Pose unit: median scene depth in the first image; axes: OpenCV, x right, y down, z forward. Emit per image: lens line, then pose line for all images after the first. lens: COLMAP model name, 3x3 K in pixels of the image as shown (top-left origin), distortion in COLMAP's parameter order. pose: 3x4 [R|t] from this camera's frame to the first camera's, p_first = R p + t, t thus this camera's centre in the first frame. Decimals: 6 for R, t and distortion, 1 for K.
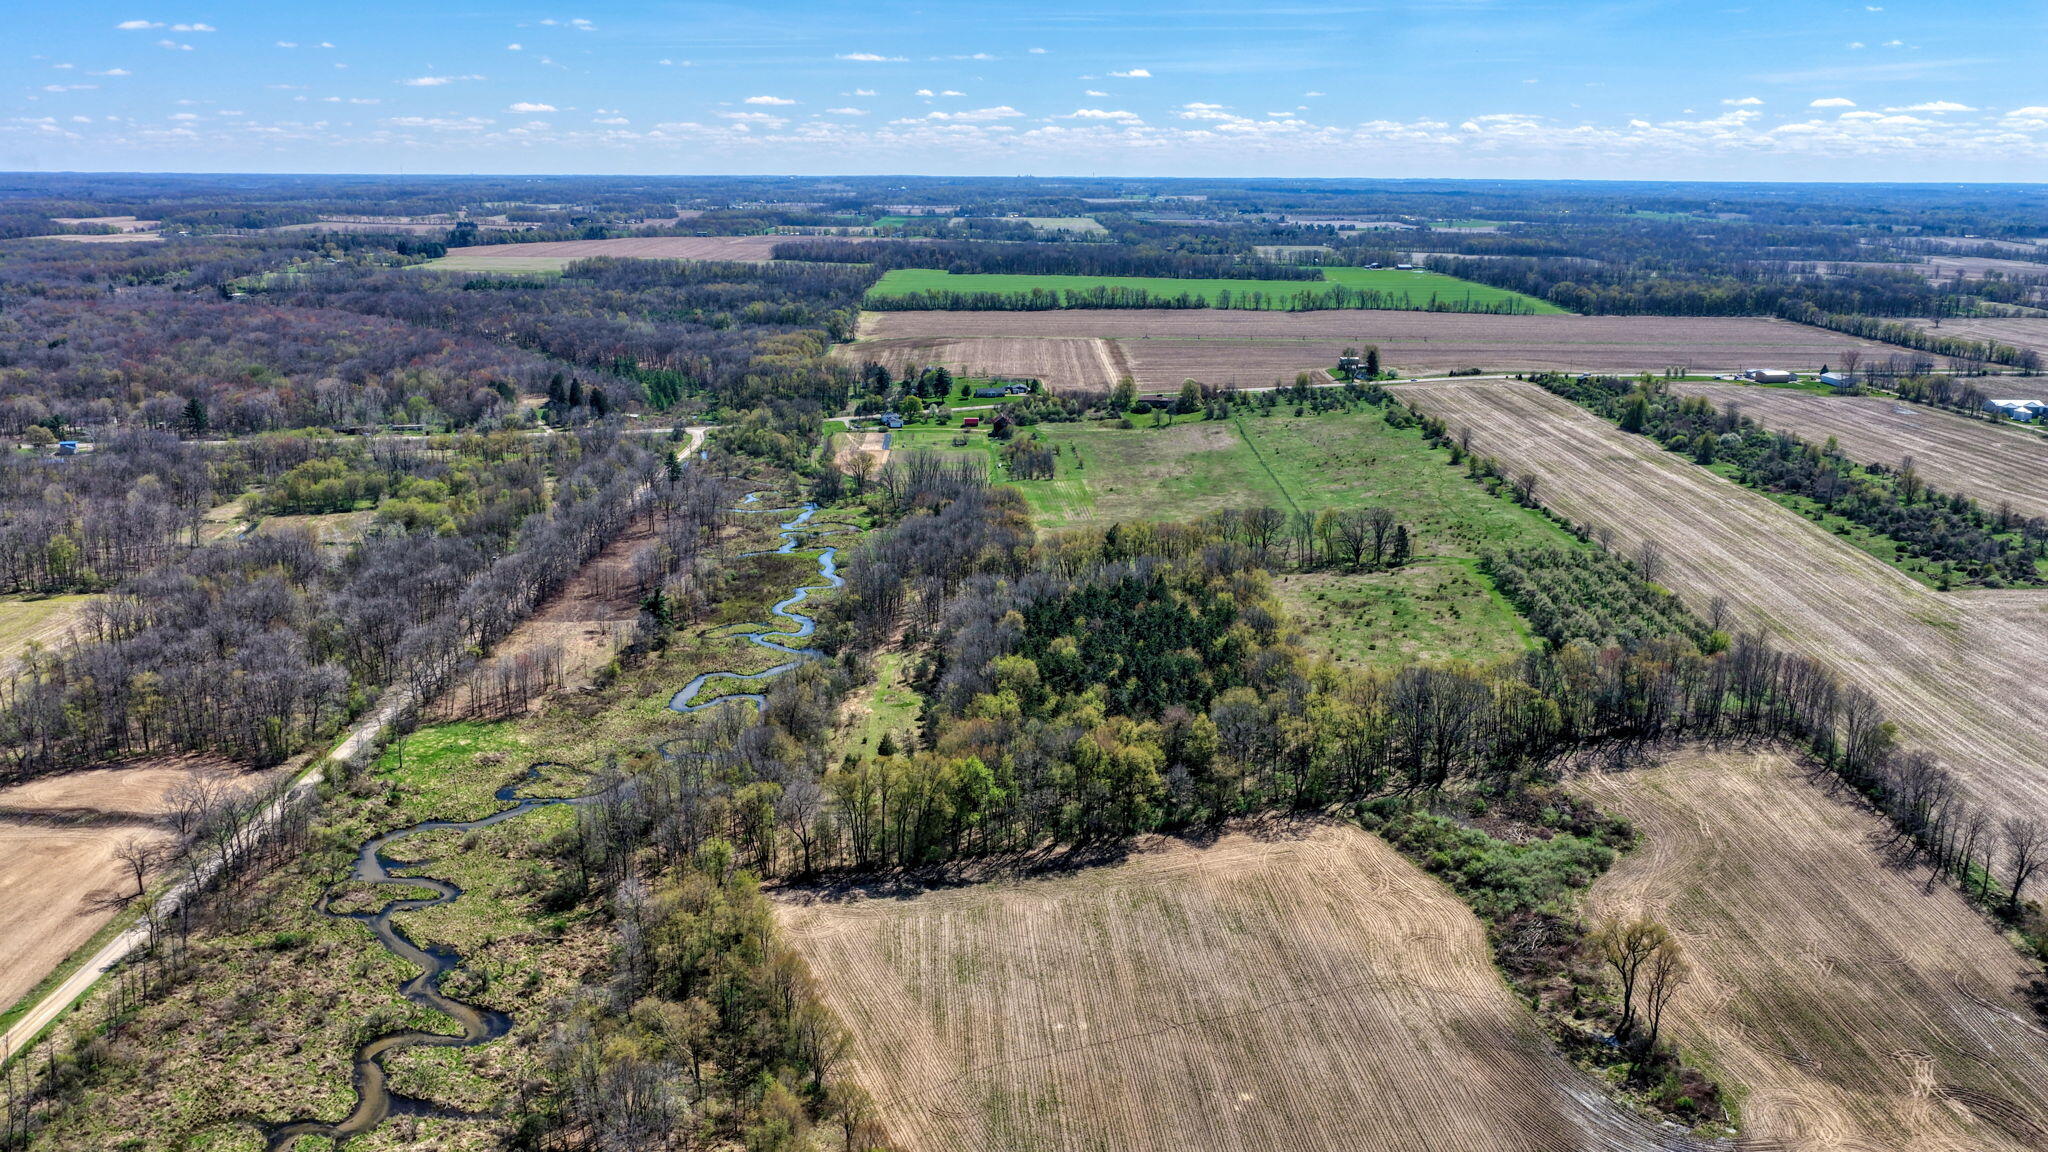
lens RADIAL K [[1673.7, 0, 1016.2], [0, 1673.7, 572.1], [0, 0, 1]] dist [-0.003117, 0.000014]
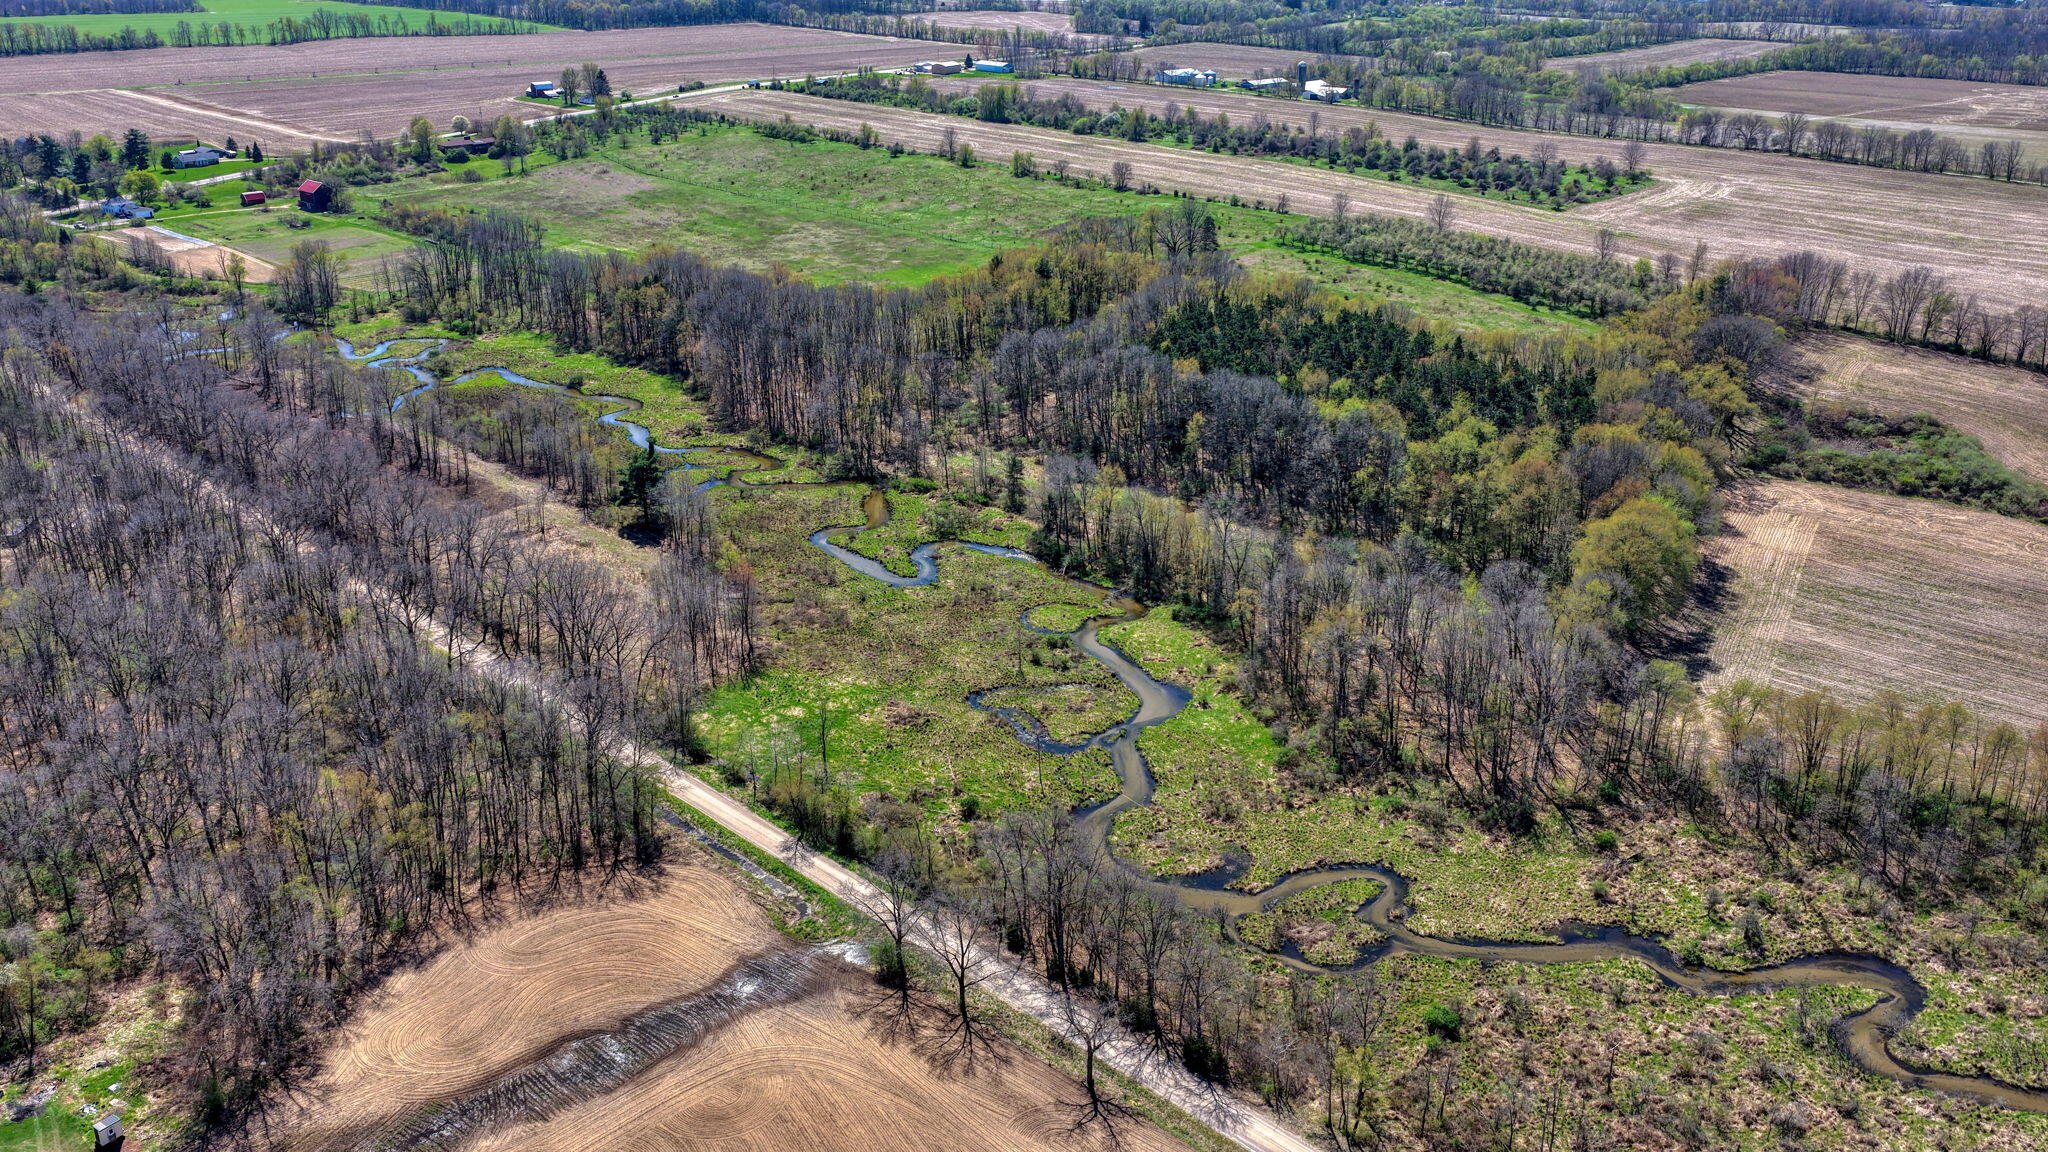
lens RADIAL K [[1686.2, 0, 1013.2], [0, 1686.2, 576.9], [0, 0, 1]] dist [-0.006110, 0.022654]
pose [[0.714863, -0.263190, 0.647844, -0.314605], [0.164869, 0.963784, 0.209617, -0.030386], [-0.679550, -0.043038, 0.732365, 0.233599]]
